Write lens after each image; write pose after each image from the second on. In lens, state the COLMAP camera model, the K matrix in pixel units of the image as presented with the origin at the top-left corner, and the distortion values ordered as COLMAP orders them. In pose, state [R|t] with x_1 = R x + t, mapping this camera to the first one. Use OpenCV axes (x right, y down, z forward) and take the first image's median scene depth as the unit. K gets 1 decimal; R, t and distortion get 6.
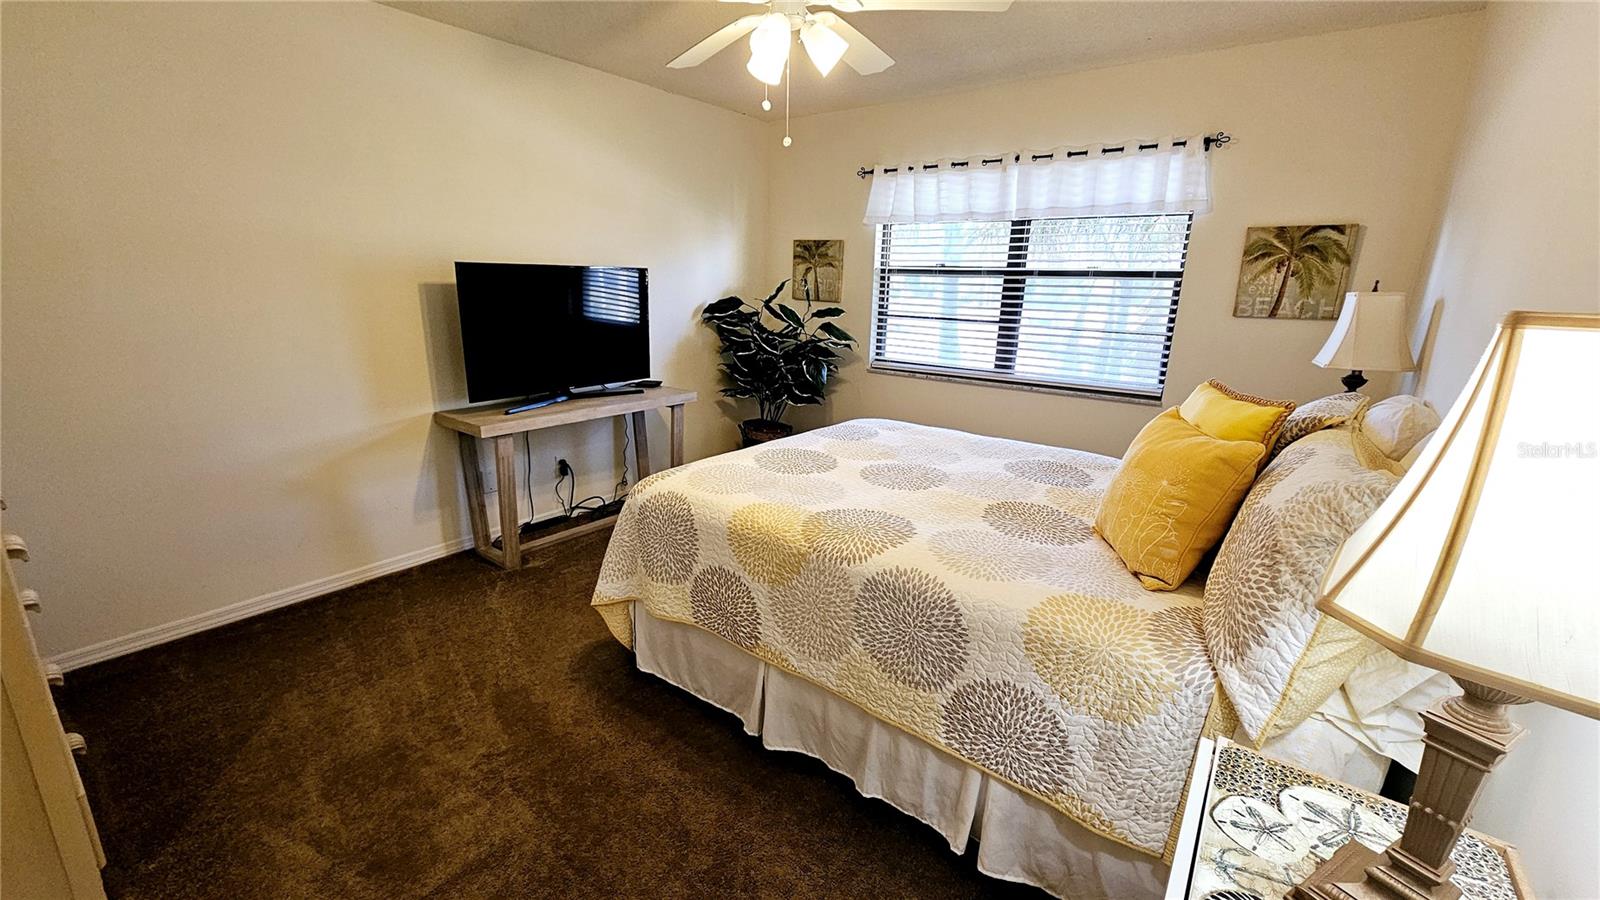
lens RADIAL K [[657.9, 0, 797.5], [0, 657.9, 464.1], [0, 0, 1]] dist [-0.008512, 0.000237]
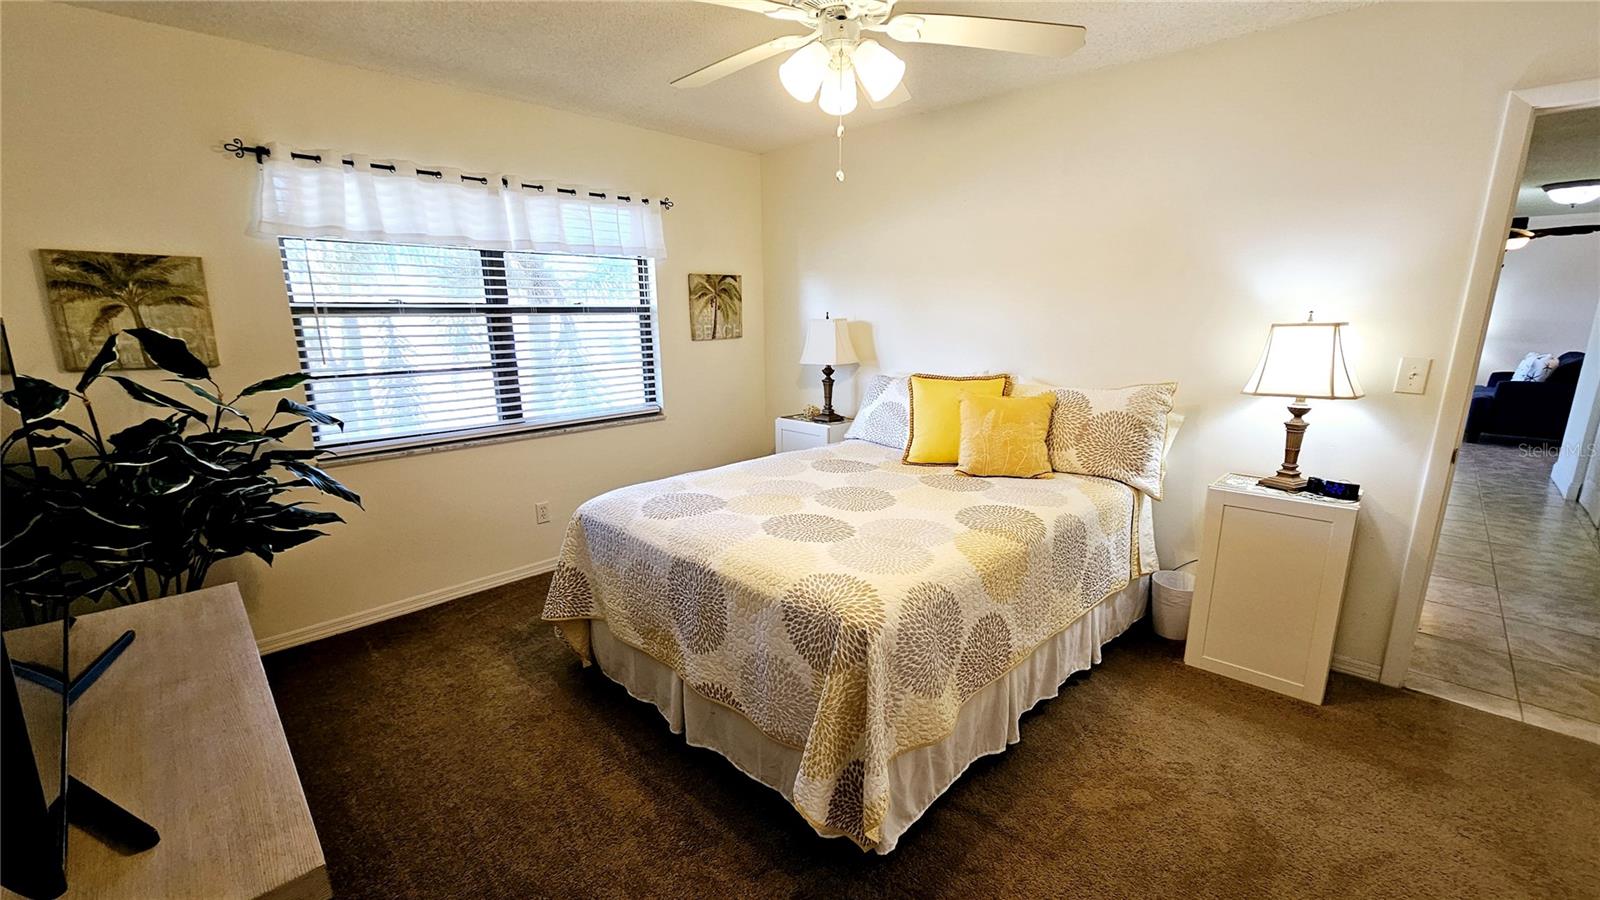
lens RADIAL K [[657.9, 0, 797.5], [0, 657.9, 464.1], [0, 0, 1]] dist [-0.008512, 0.000237]
pose [[0.108330, -0.241667, 0.964293, -0.534687], [0.278336, 0.938580, 0.203954, -0.172178], [-0.954355, 0.246303, 0.168941, 0.541691]]
